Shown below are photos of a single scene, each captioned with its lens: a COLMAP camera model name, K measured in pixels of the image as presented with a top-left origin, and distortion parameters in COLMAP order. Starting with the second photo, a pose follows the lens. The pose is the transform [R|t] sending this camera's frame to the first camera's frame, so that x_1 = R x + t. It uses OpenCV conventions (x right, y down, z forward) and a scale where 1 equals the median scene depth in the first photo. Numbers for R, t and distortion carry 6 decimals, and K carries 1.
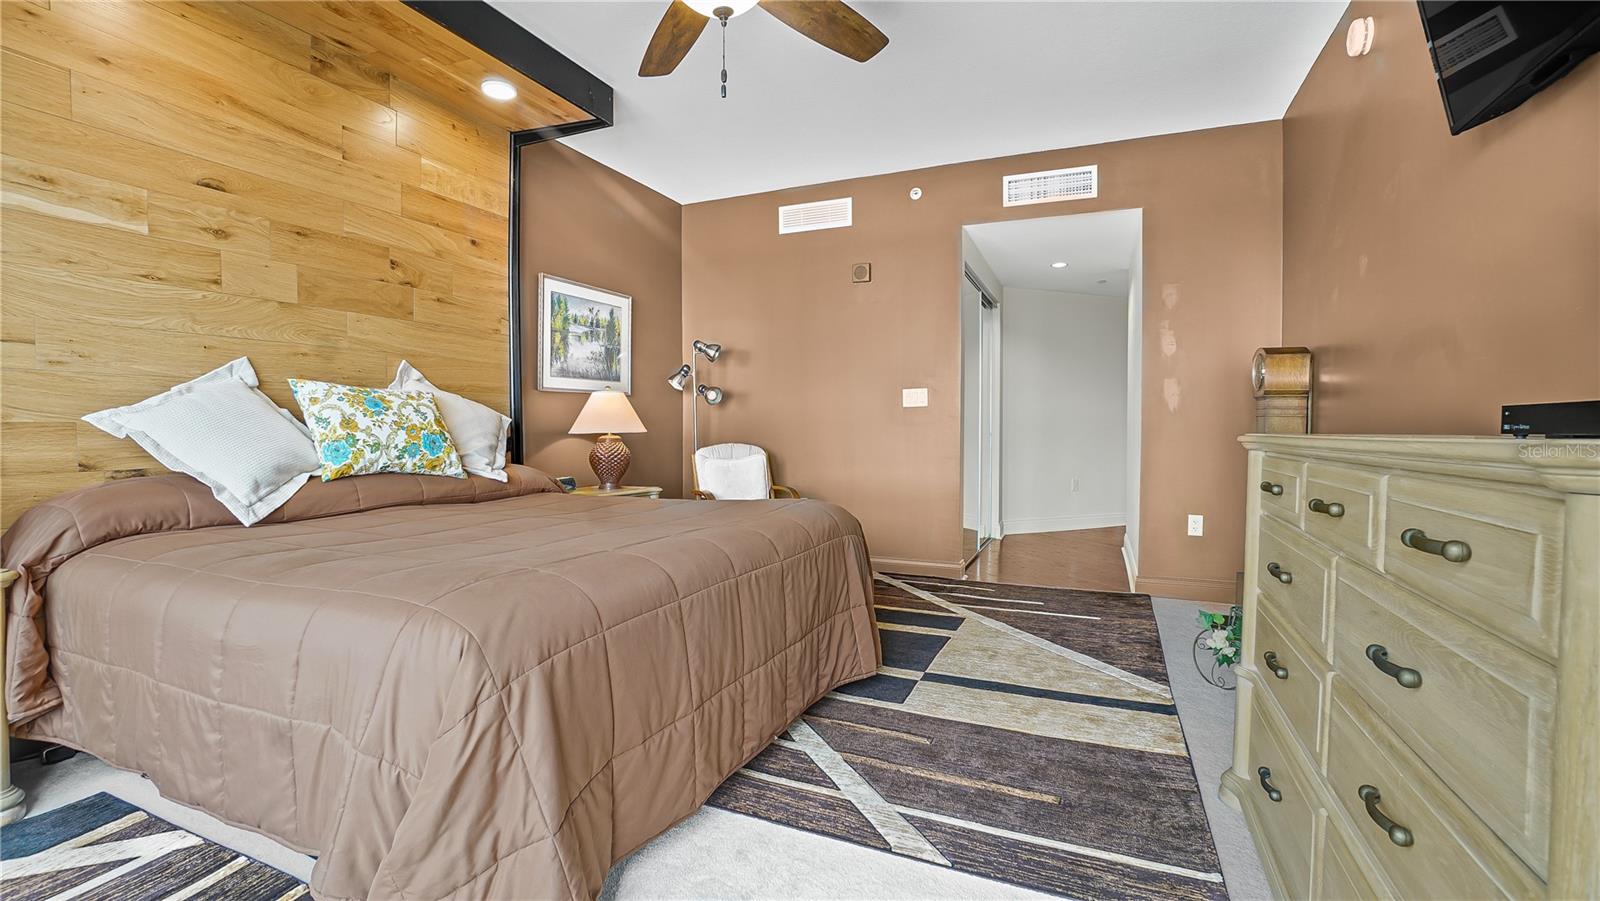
lens RADIAL K [[720.4, 0, 794.2], [0, 720.4, 455.6], [0, 0, 1]] dist [-0.023066, 0.000150]
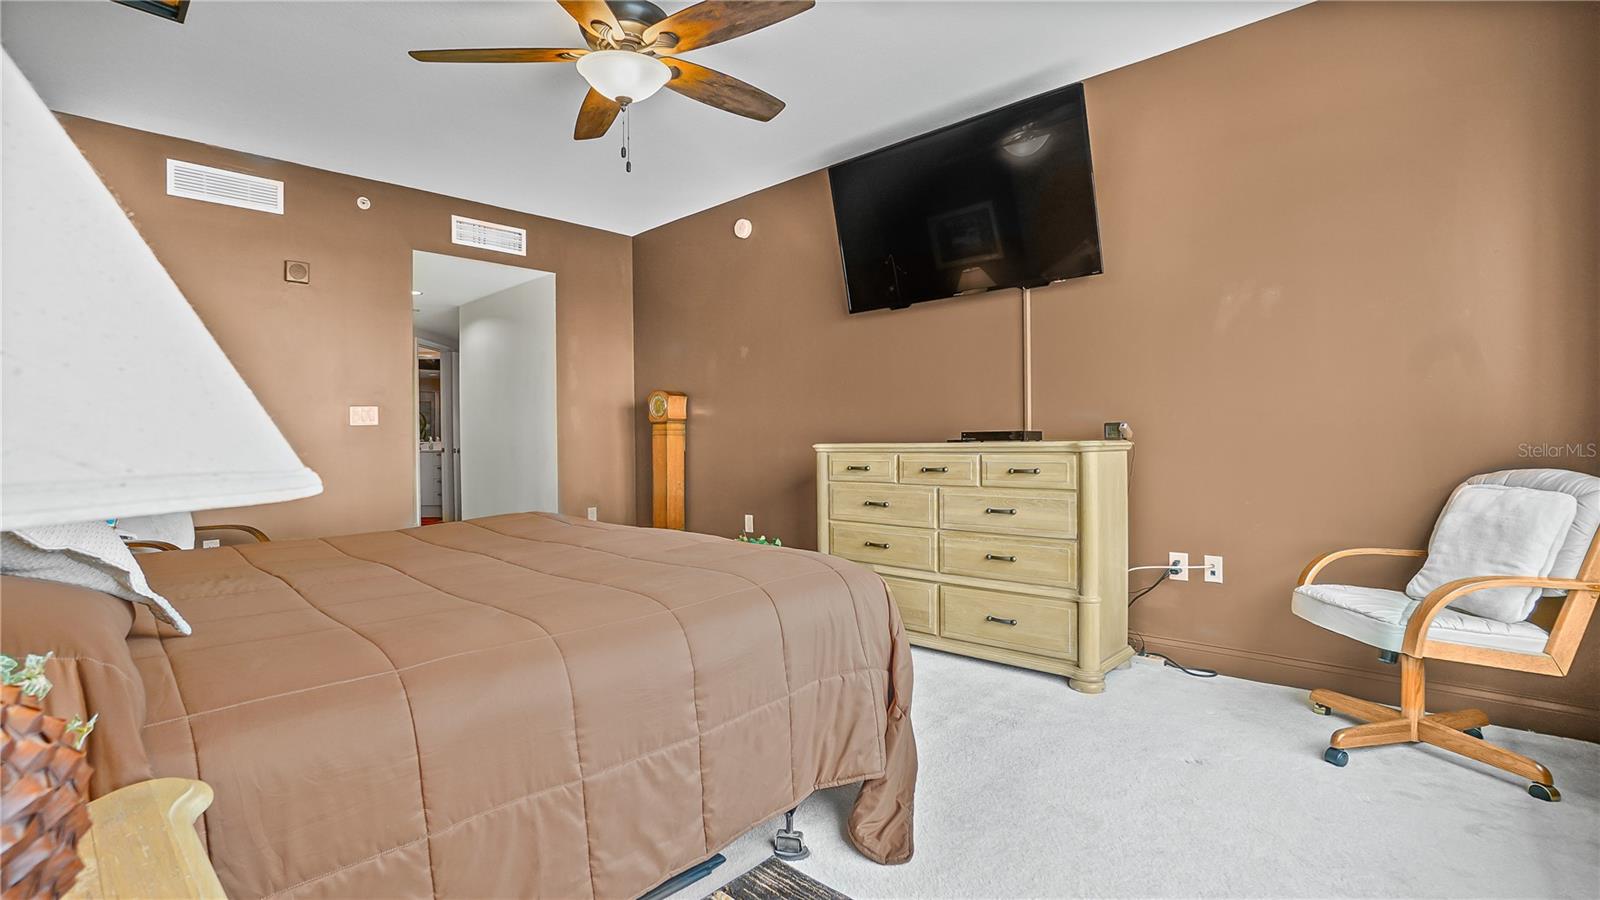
lens RADIAL K [[720.4, 0, 794.0], [0, 720.4, 444.4], [0, 0, 1]] dist [-0.023066, 0.000150]
pose [[0.341839, -0.013228, 0.939665, -0.577673], [0.051354, 0.998670, -0.004624, -0.010438], [-0.938354, 0.049837, 0.342064, 0.165249]]
